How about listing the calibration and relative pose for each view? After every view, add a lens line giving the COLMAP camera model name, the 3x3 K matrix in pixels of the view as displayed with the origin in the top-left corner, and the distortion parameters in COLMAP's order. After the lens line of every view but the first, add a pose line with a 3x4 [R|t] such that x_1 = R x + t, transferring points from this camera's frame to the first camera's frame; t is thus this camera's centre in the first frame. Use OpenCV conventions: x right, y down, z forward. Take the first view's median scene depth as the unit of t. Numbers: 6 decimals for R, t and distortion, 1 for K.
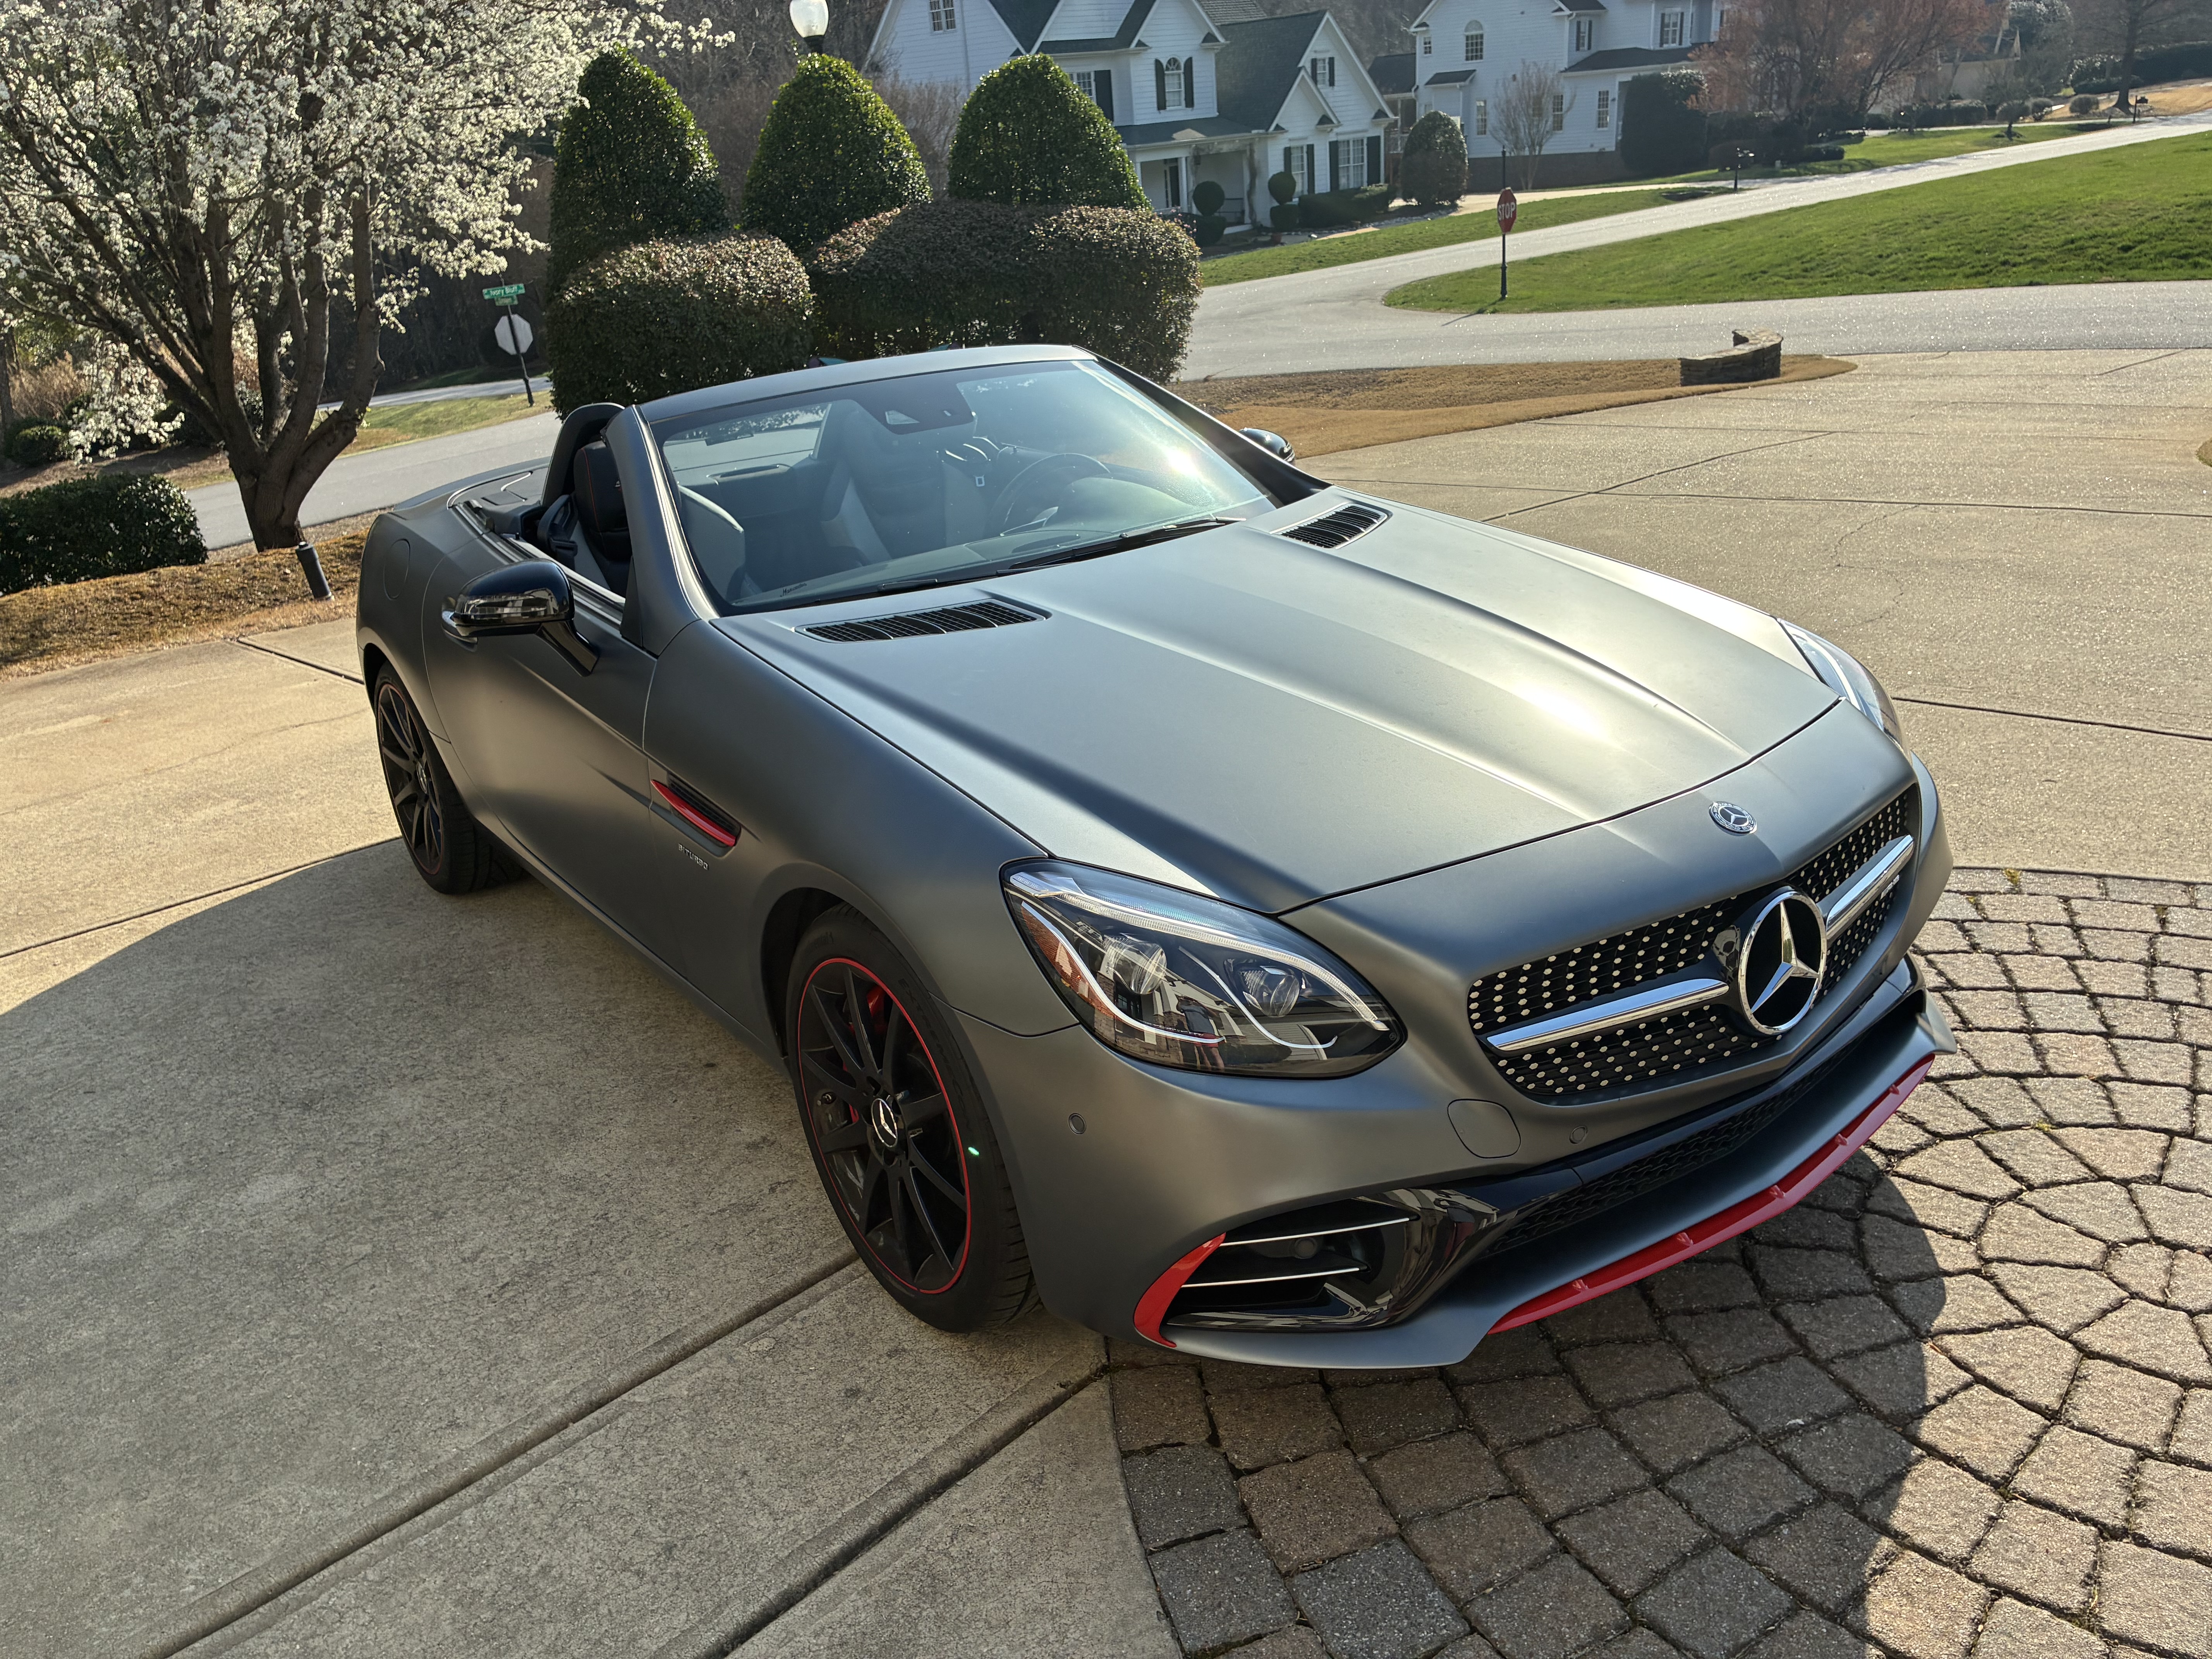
lens RADIAL K [[1653.5, 0, 1086.8], [0, 1653.5, 829.1], [0, 0, 1]] dist [0.045640, -0.068226]
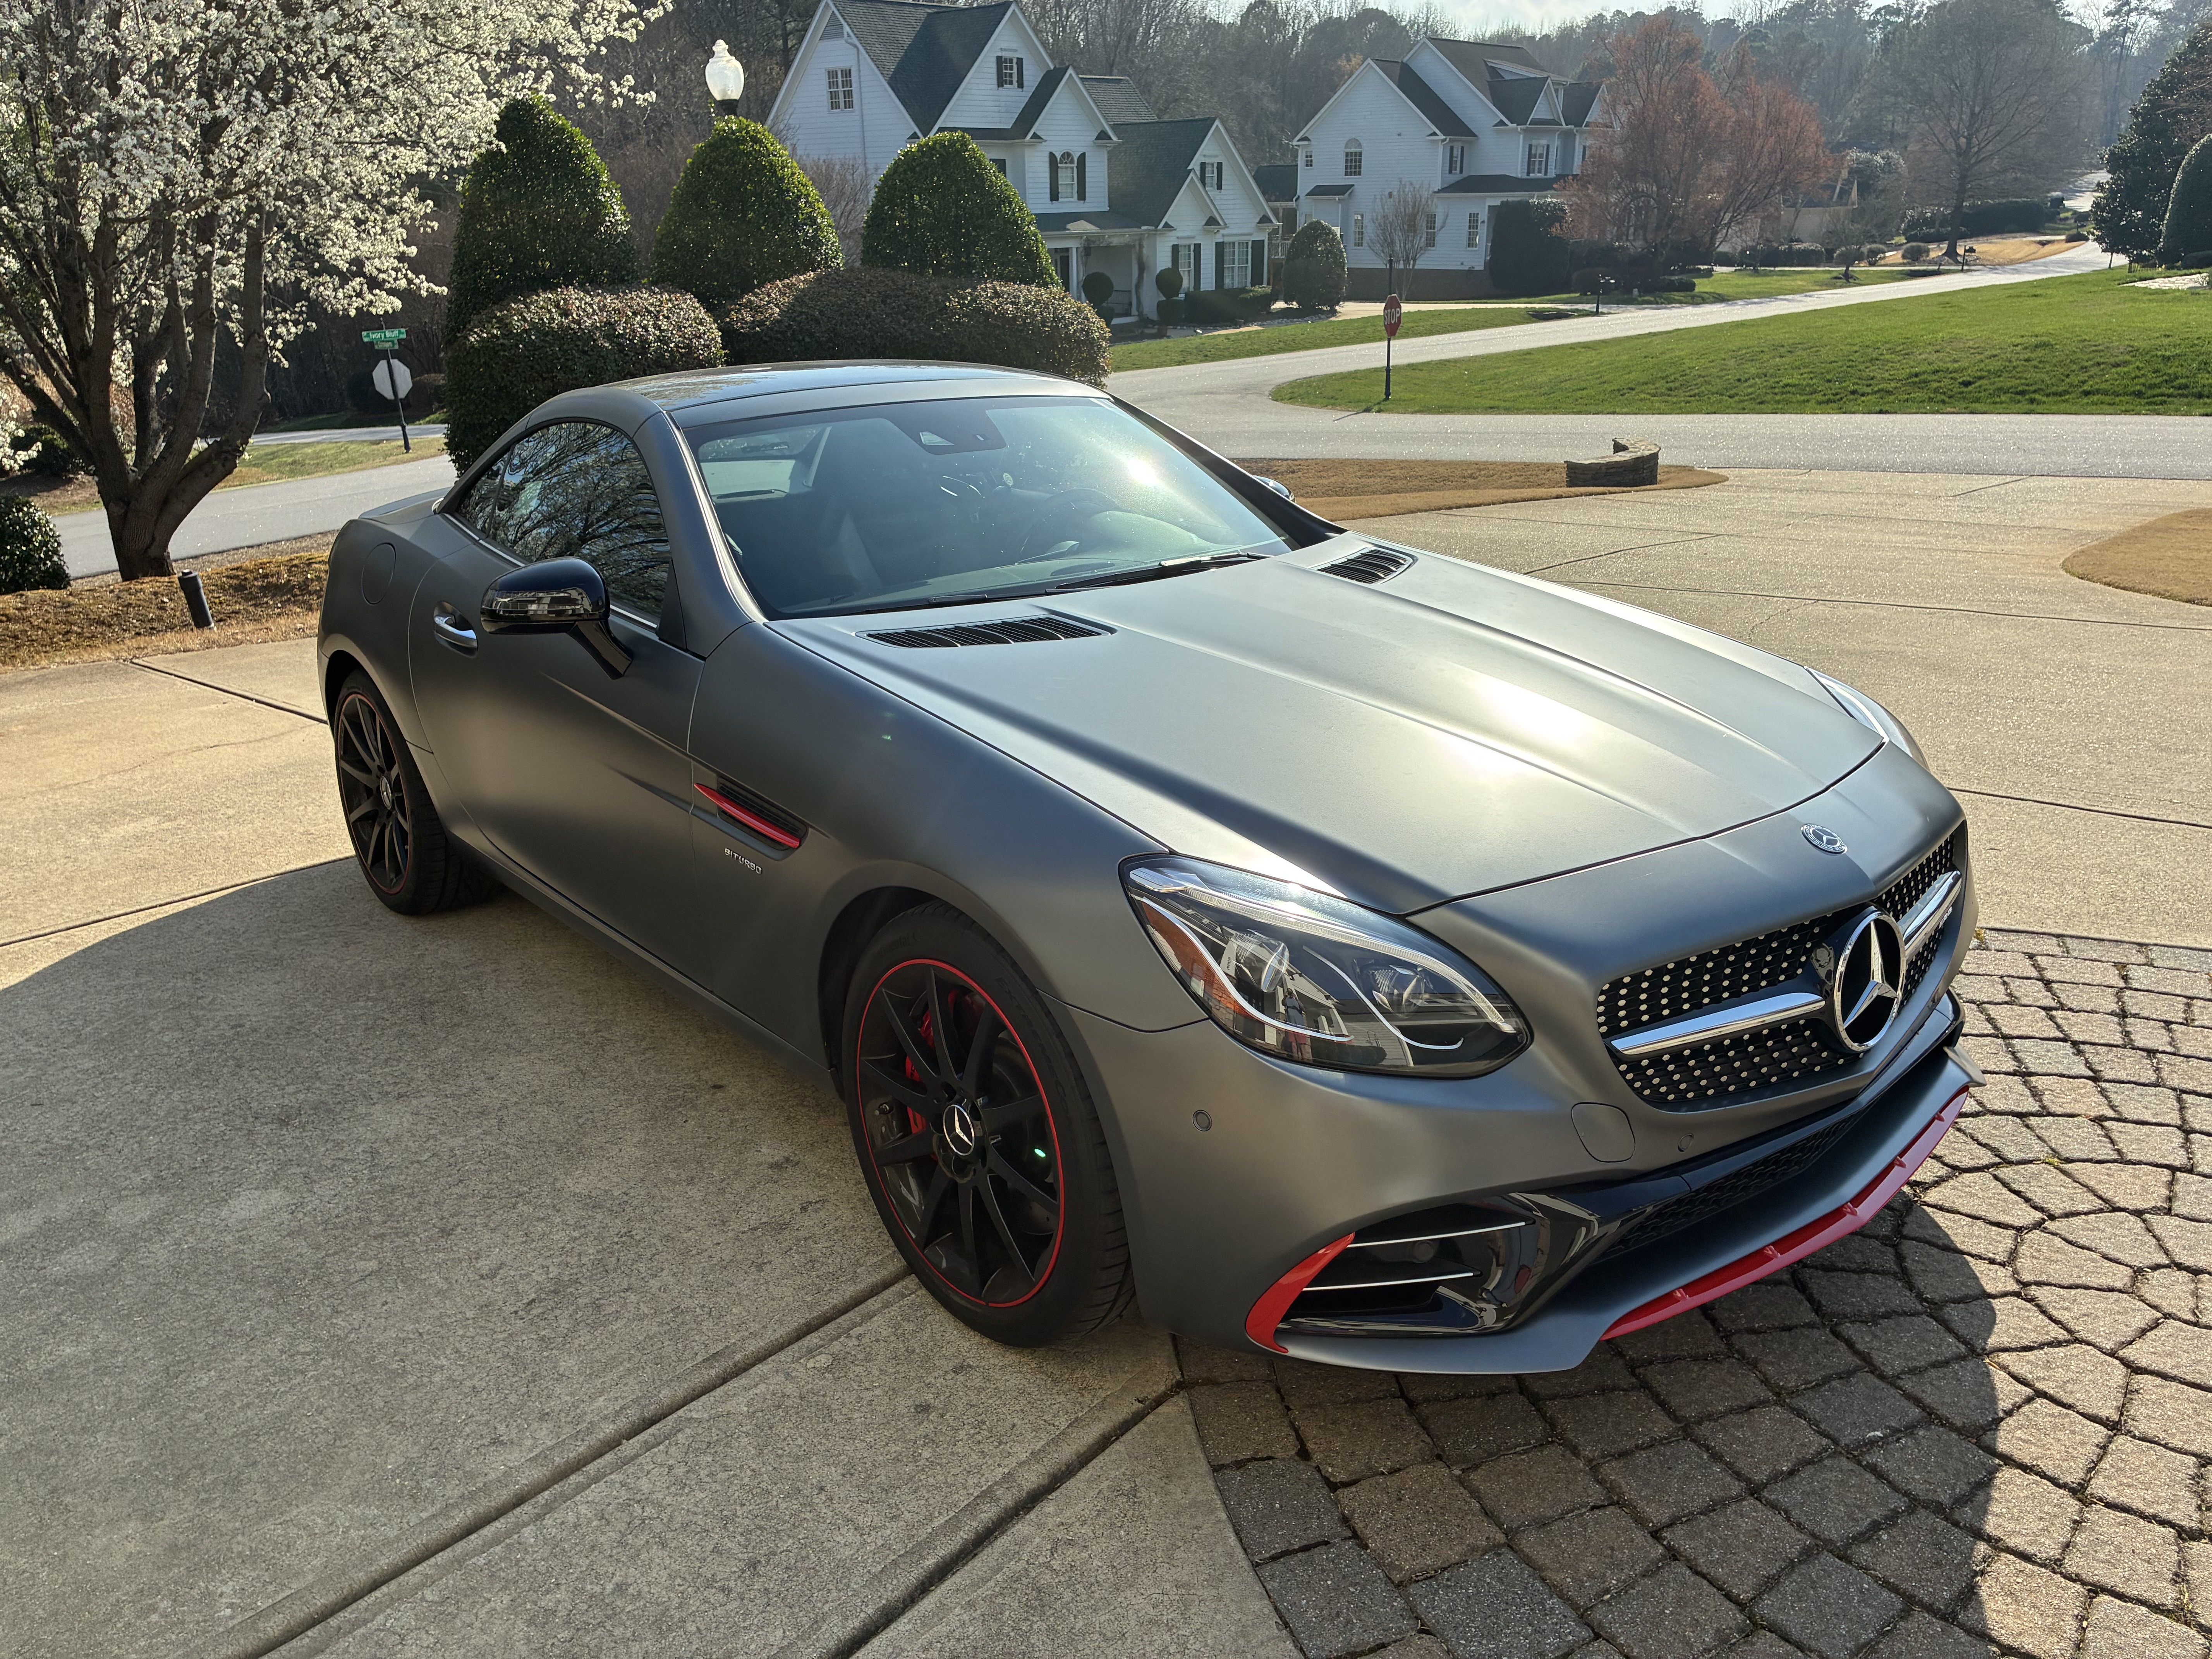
lens RADIAL K [[1648.0, 0, 1098.7], [0, 1648.0, 835.1], [0, 0, 1]] dist [0.050341, -0.076479]
pose [[0.995561, 0.033498, 0.087957, -0.098372], [-0.029639, 0.998555, -0.044824, 0.033087], [-0.089331, 0.042018, 0.995115, 0.010859]]
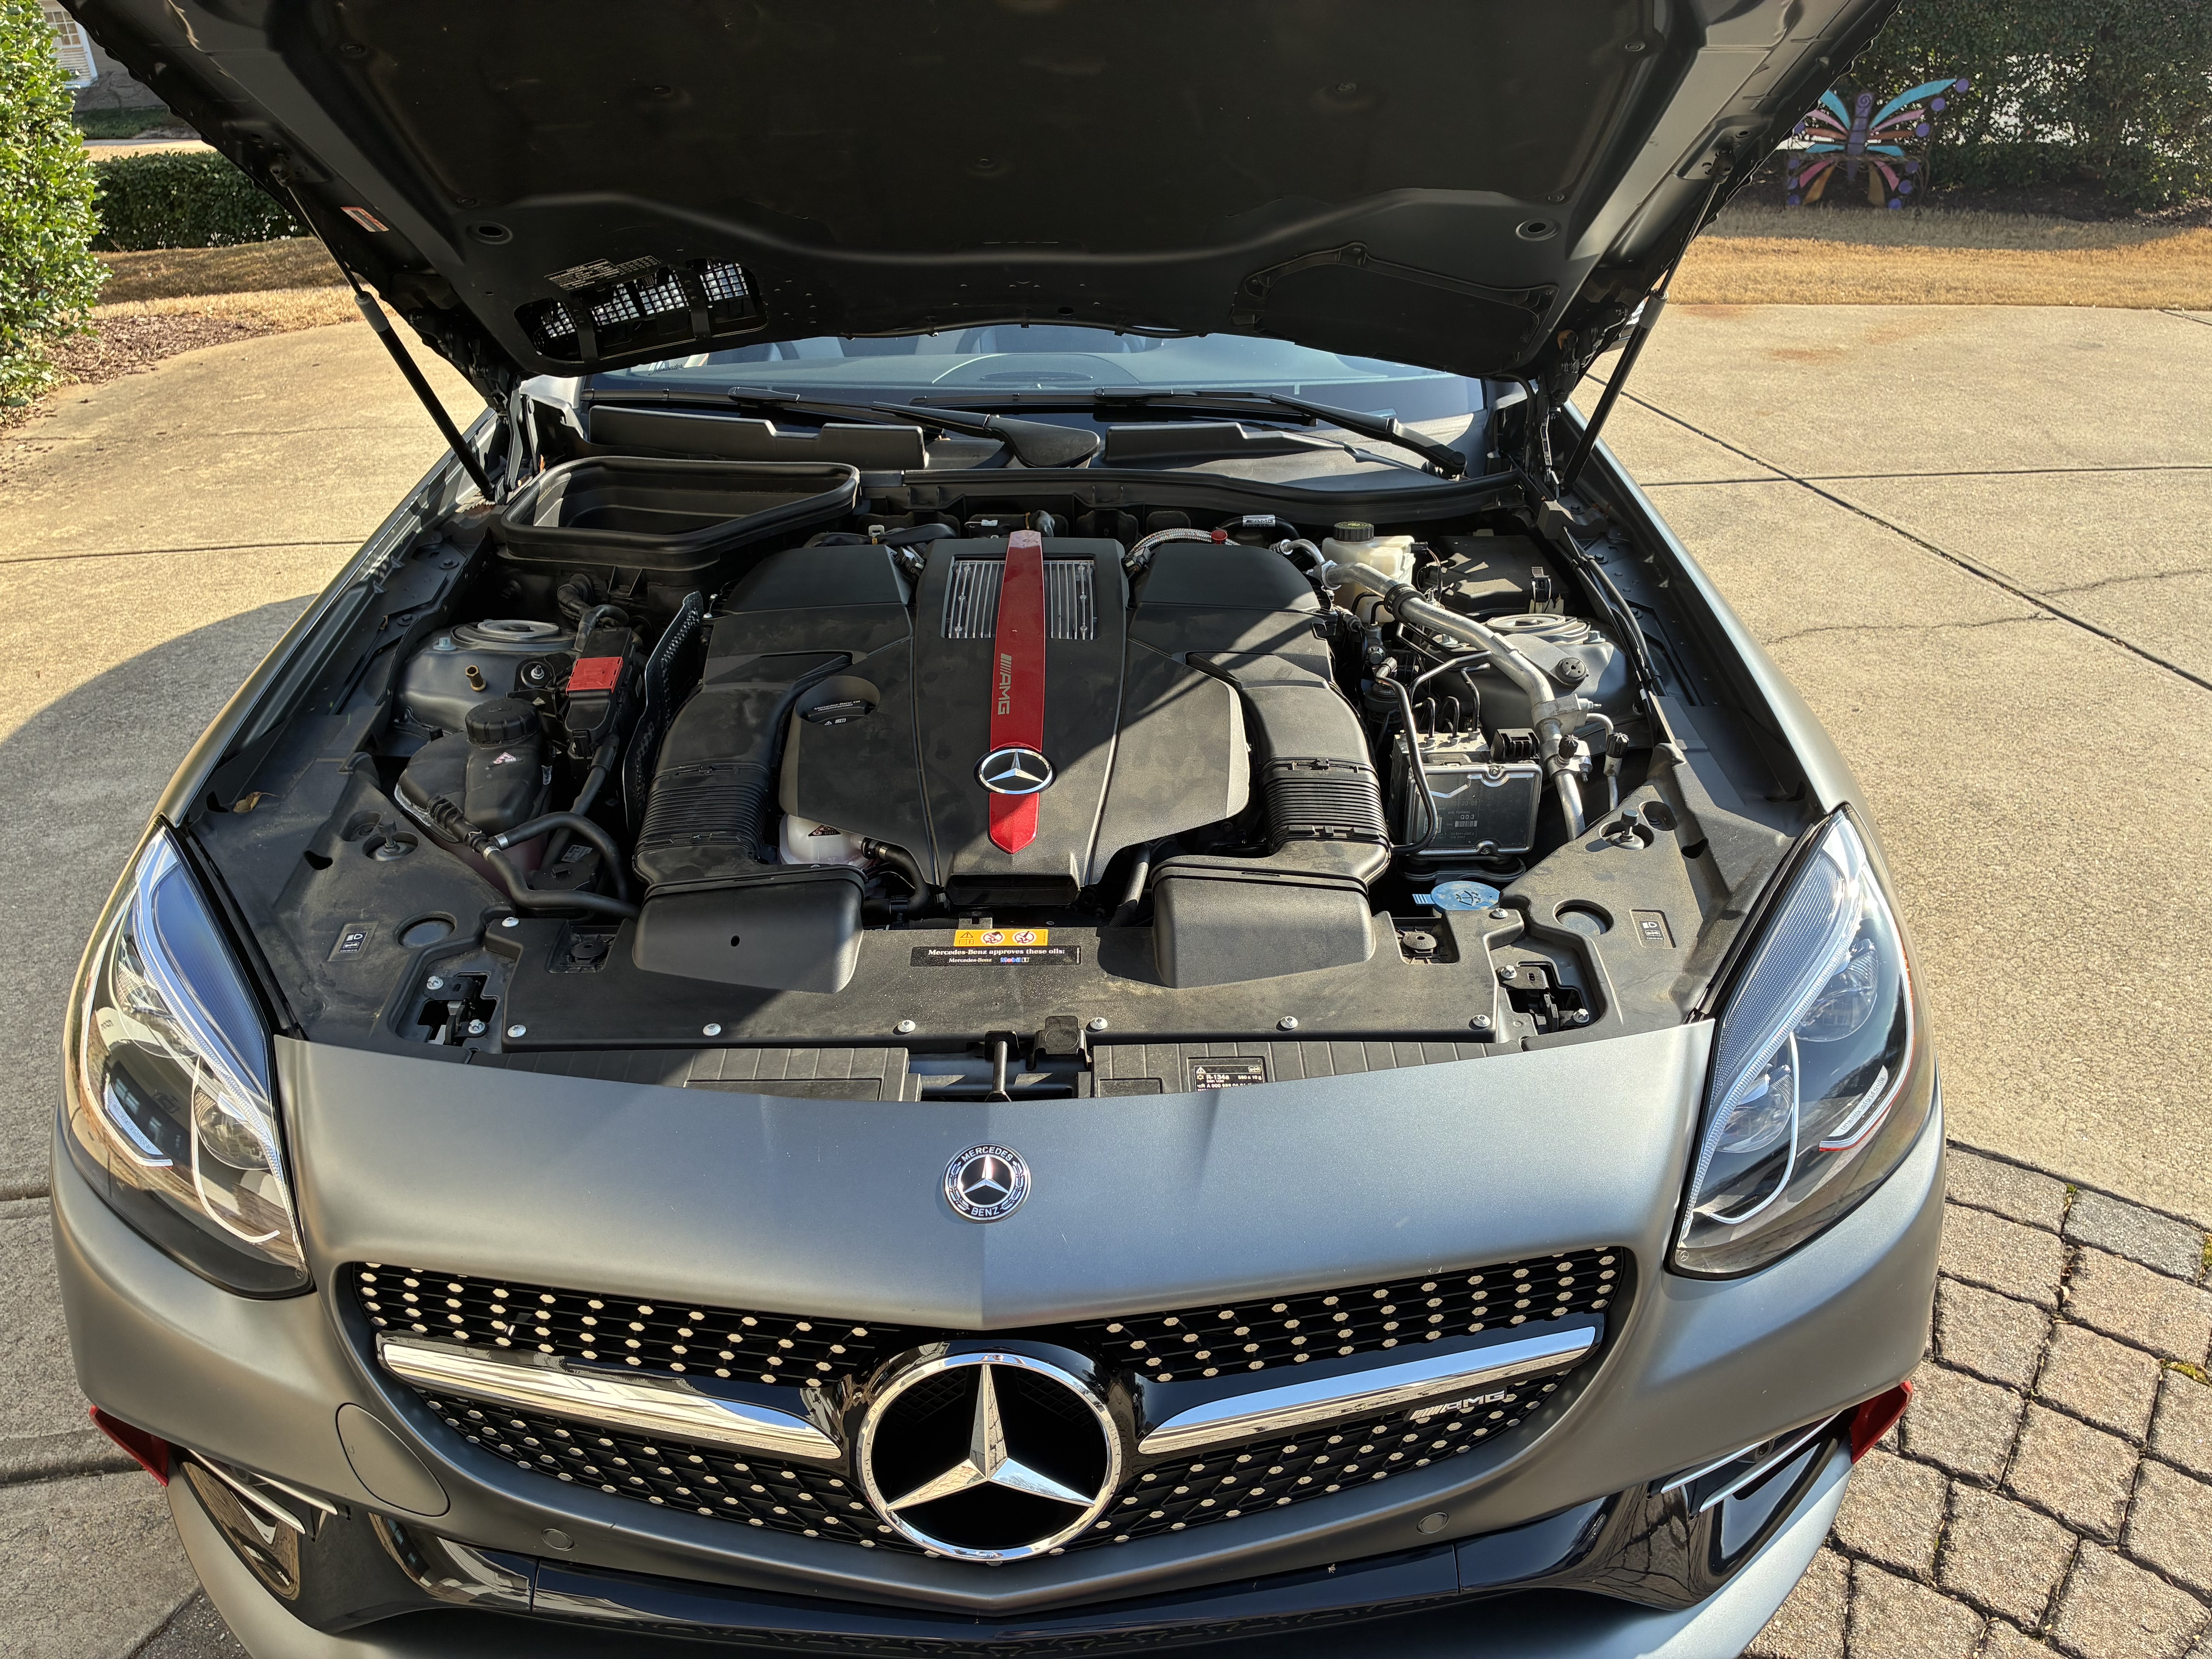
lens RADIAL K [[1671.4, 0, 1106.3], [0, 1671.4, 861.2], [0, 0, 1]] dist [0.123004, -0.171790]
pose [[0.820274, 0.340588, -0.459511, 0.421282], [-0.257059, 0.937194, 0.235770, -0.164469], [0.510951, -0.075275, 0.856307, 0.365187]]
